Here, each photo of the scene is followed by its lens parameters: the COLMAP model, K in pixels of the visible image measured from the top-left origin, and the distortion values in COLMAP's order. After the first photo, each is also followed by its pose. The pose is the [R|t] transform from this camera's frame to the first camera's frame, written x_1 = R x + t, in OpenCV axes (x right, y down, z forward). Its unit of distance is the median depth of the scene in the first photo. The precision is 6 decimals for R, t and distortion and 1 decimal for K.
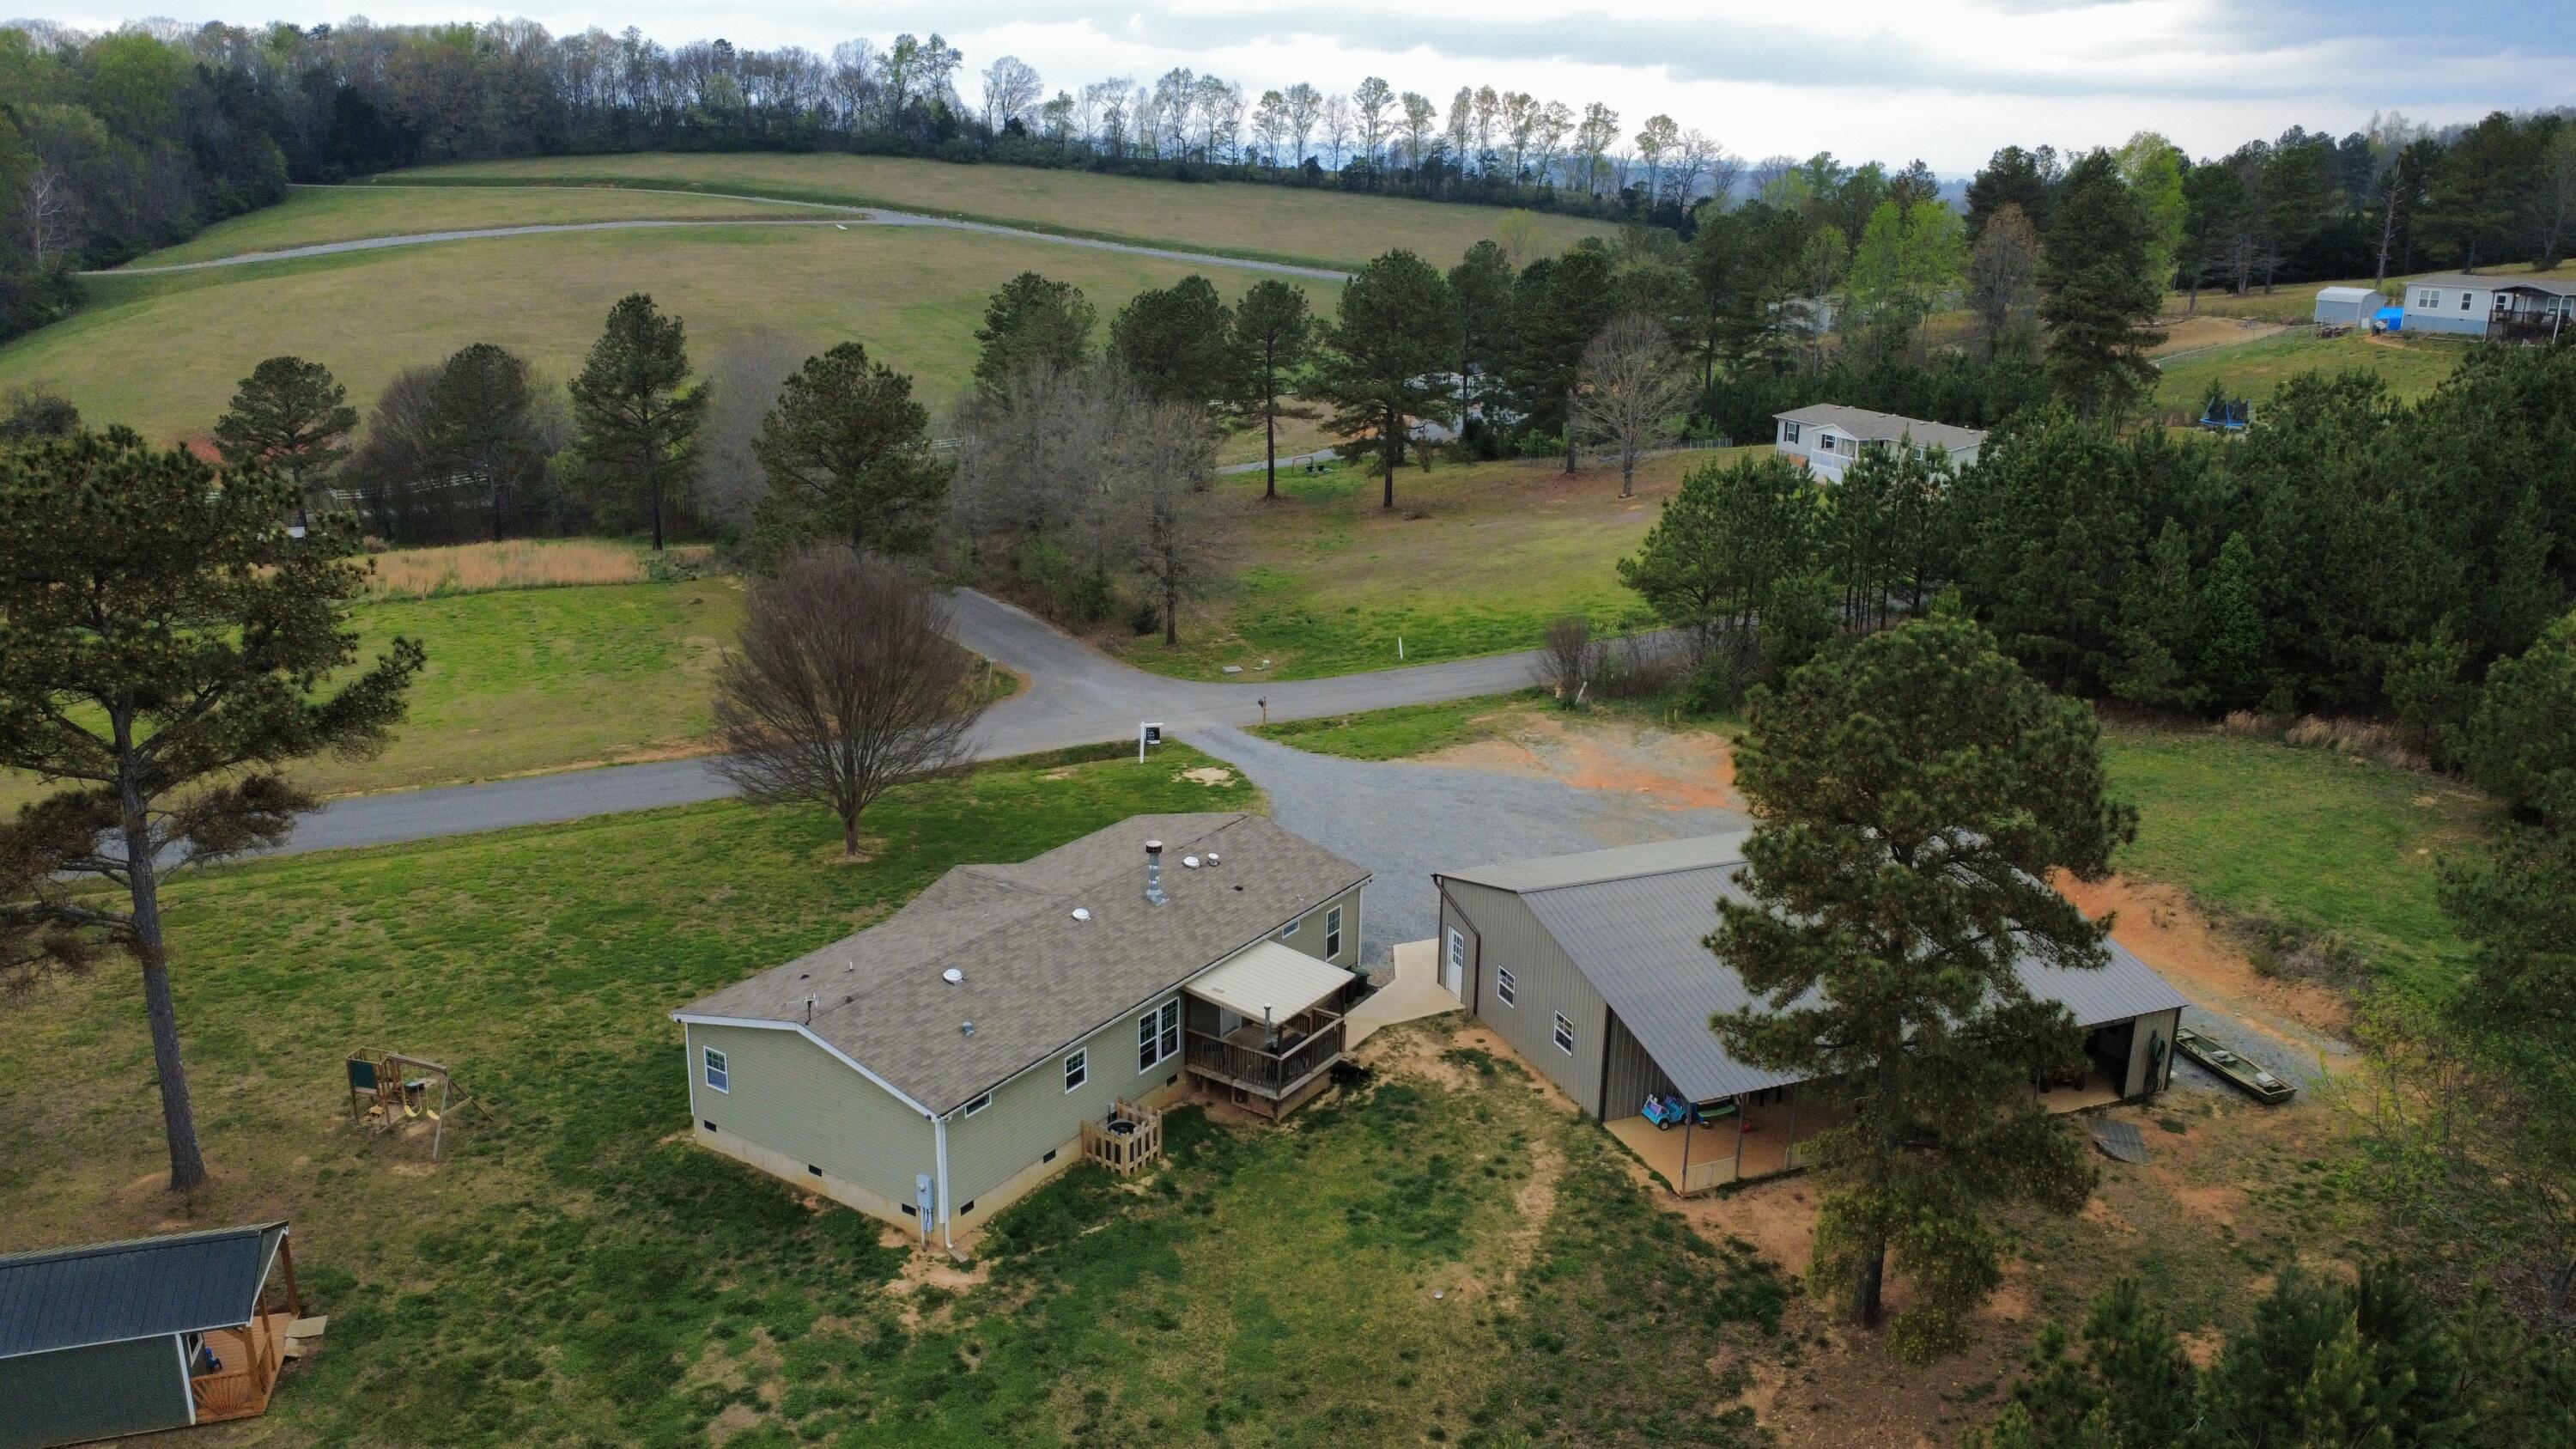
lens RADIAL K [[1883.5, 0, 1288.0], [0, 1883.5, 724.5], [0, 0, 1]] dist [-0.004170, 0.002069]
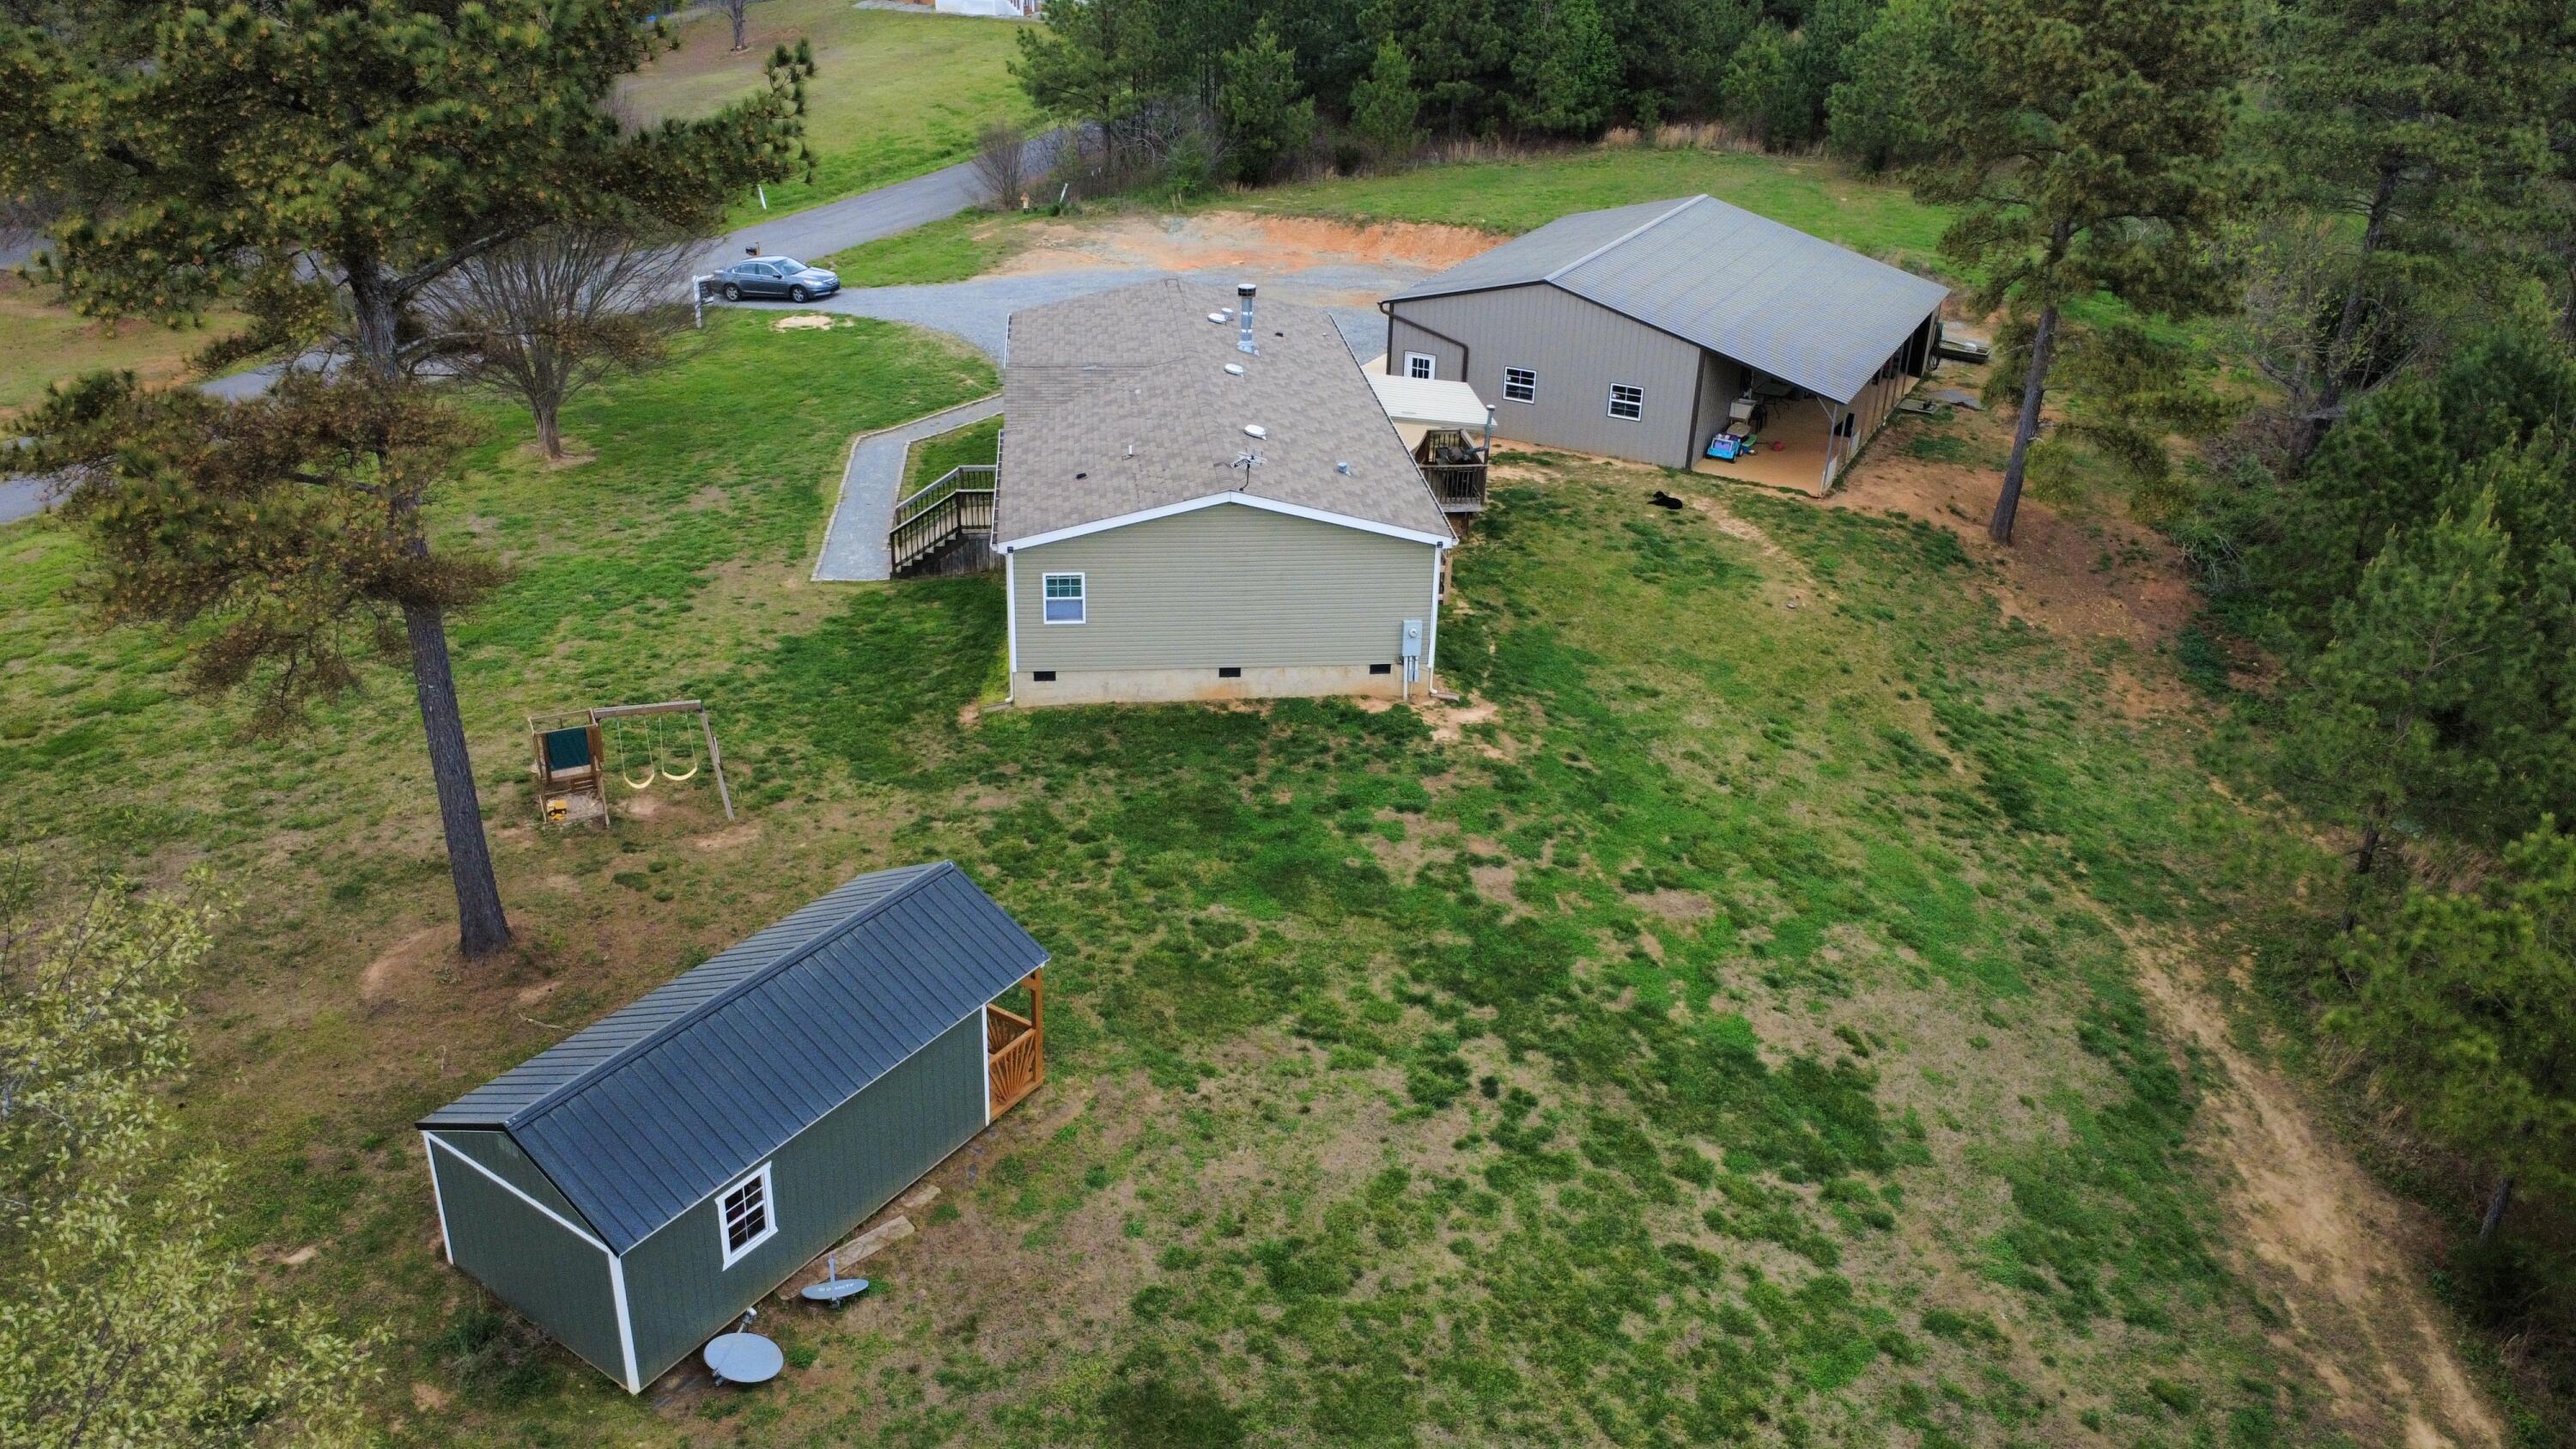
lens RADIAL K [[1883.5, 0, 1288.0], [0, 1883.5, 724.5], [0, 0, 1]] dist [-0.004170, 0.002069]
pose [[0.756379, -0.277022, 0.592580, -0.735444], [0.166769, 0.957629, 0.234810, 0.064015], [-0.632519, -0.078781, 0.770528, 0.325473]]
